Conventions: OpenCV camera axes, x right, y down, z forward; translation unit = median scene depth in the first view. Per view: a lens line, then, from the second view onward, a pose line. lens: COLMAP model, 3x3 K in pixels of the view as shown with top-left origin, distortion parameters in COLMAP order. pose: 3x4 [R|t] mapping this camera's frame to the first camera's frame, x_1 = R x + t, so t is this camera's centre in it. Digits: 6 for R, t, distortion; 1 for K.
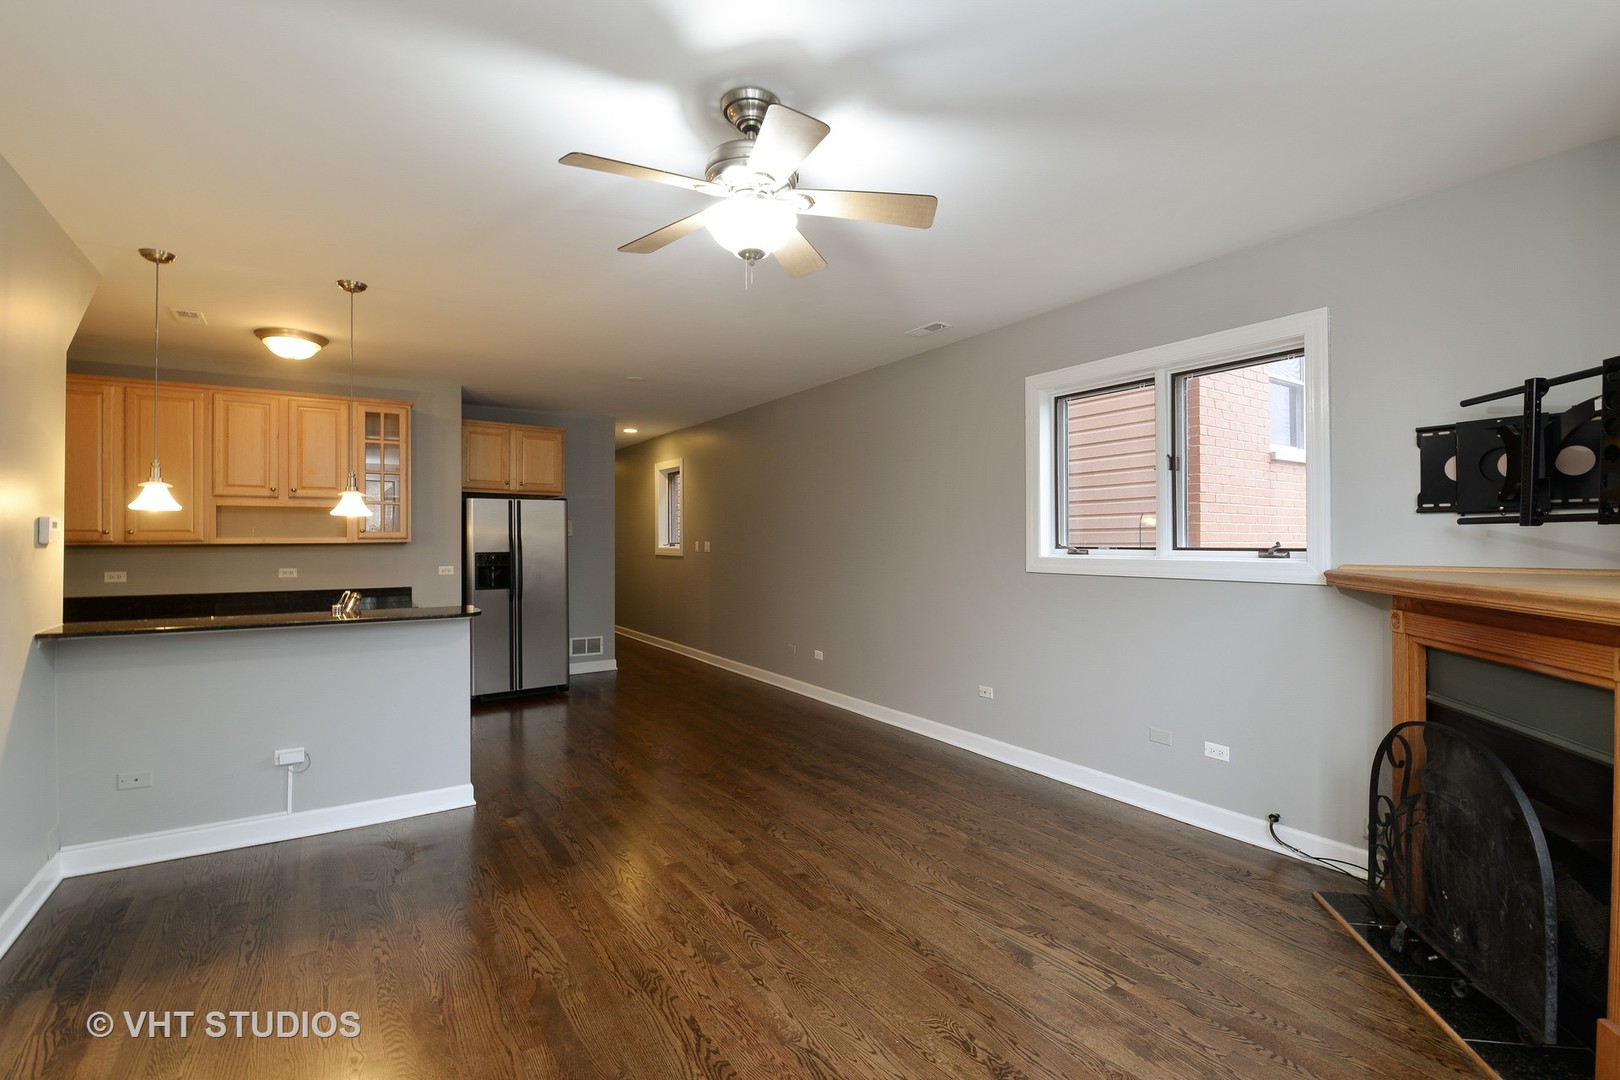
lens RADIAL K [[708.5, 0, 822.5], [0, 708.5, 541.5], [0, 0, 1]] dist [0.003010, -0.000806]
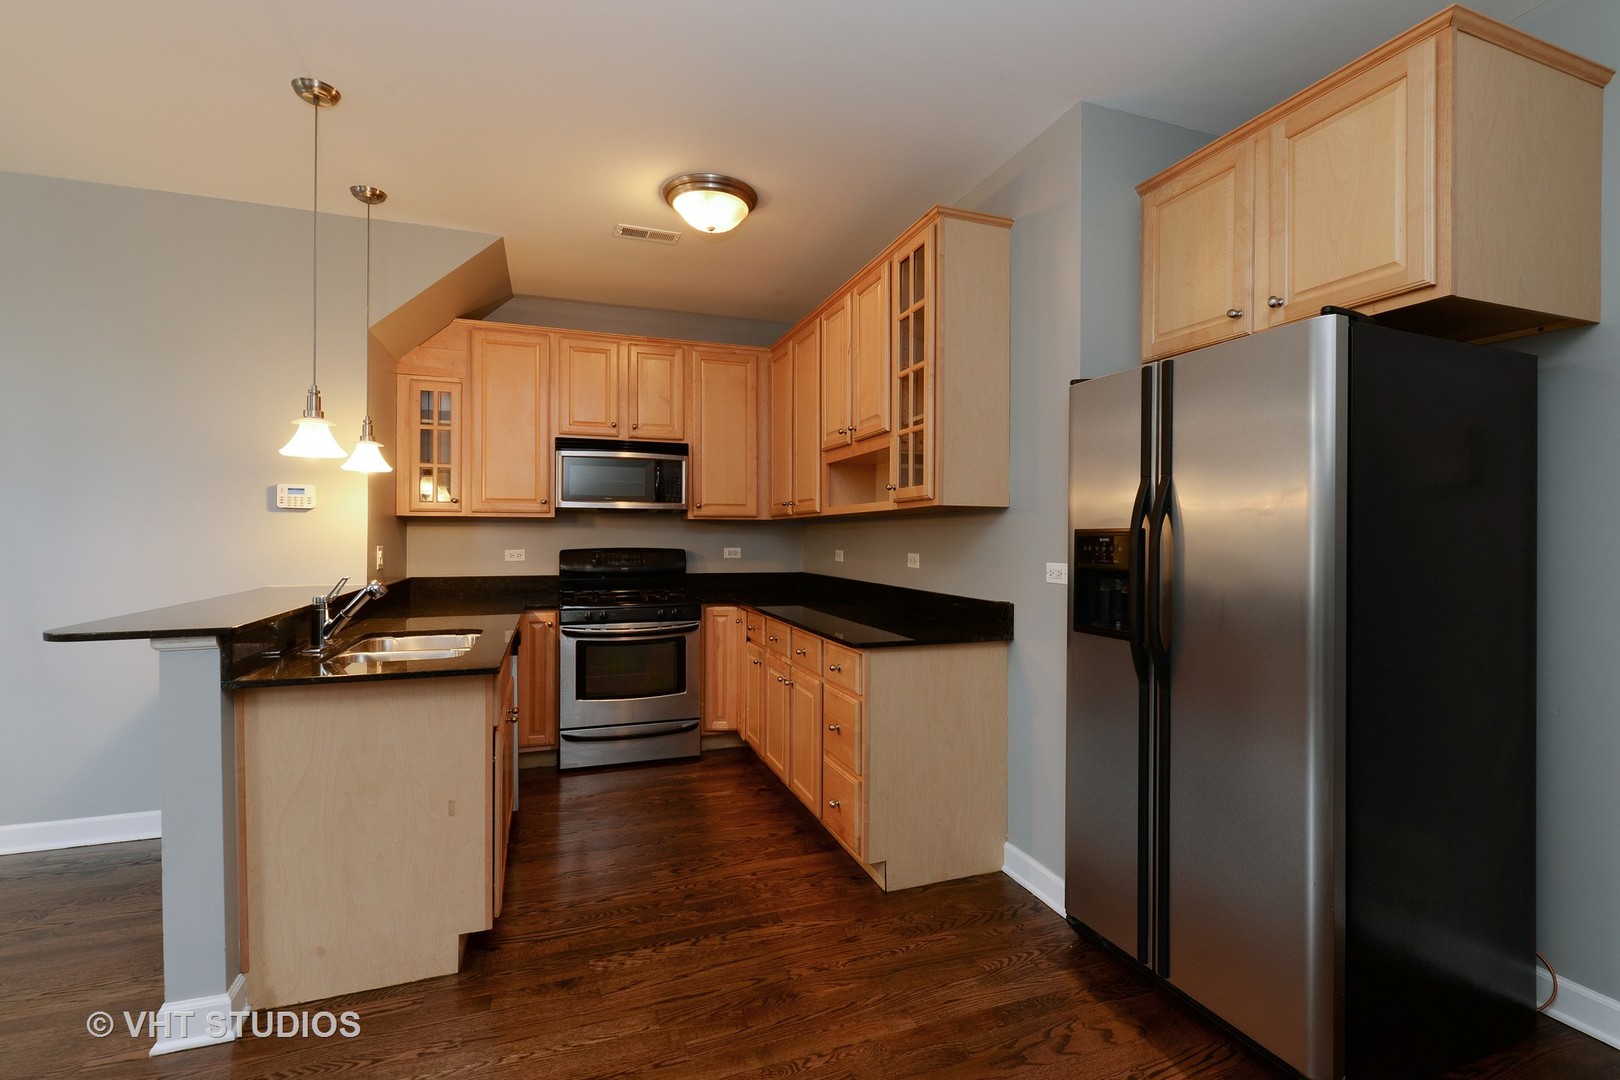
lens RADIAL K [[736.3, 0, 819.1], [0, 736.3, 535.5], [0, 0, 1]] dist [-0.001880, -0.000183]
pose [[-0.242088, 0.002501, -0.970251, -0.092332], [-0.005063, 0.999980, 0.003841, 0.019581], [0.970241, 0.005842, -0.242070, 1.073222]]
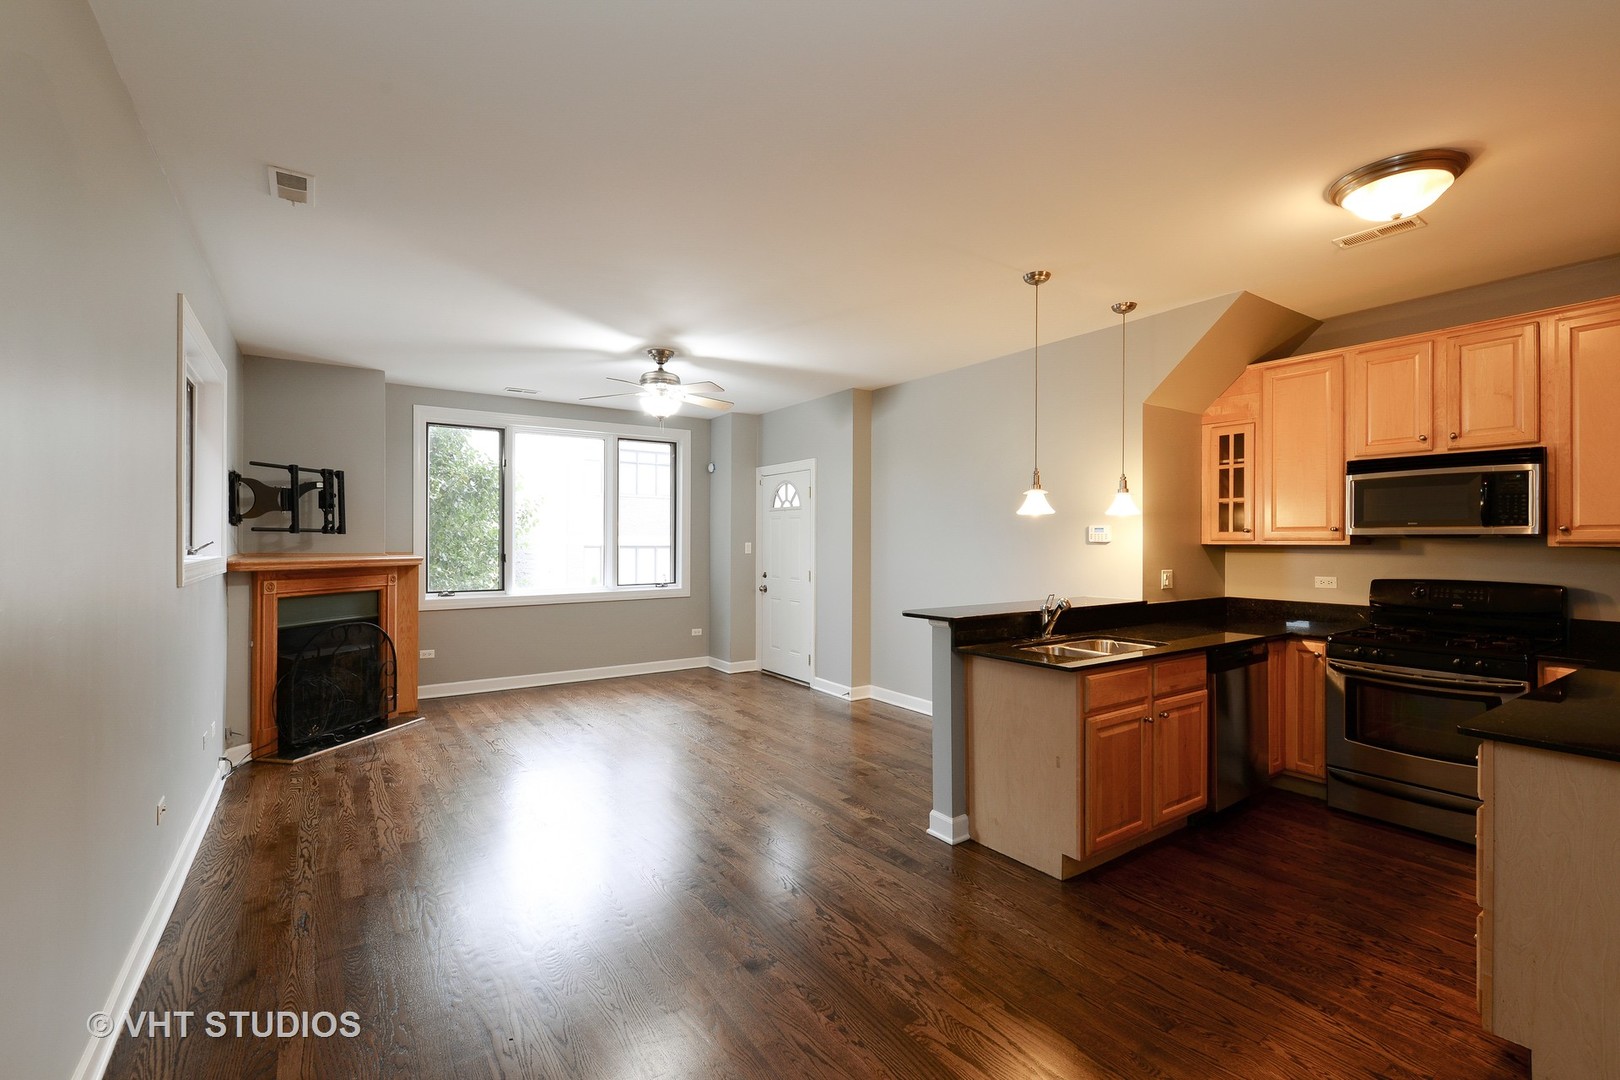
lens RADIAL K [[708.5, 0, 818.0], [0, 708.5, 542.5], [0, 0, 1]] dist [0.003010, -0.000806]
pose [[-0.999962, 0.000243, -0.008683, -0.239548], [0.000201, 0.999988, 0.004868, -0.001546], [0.008684, 0.004866, -0.999950, 1.325514]]
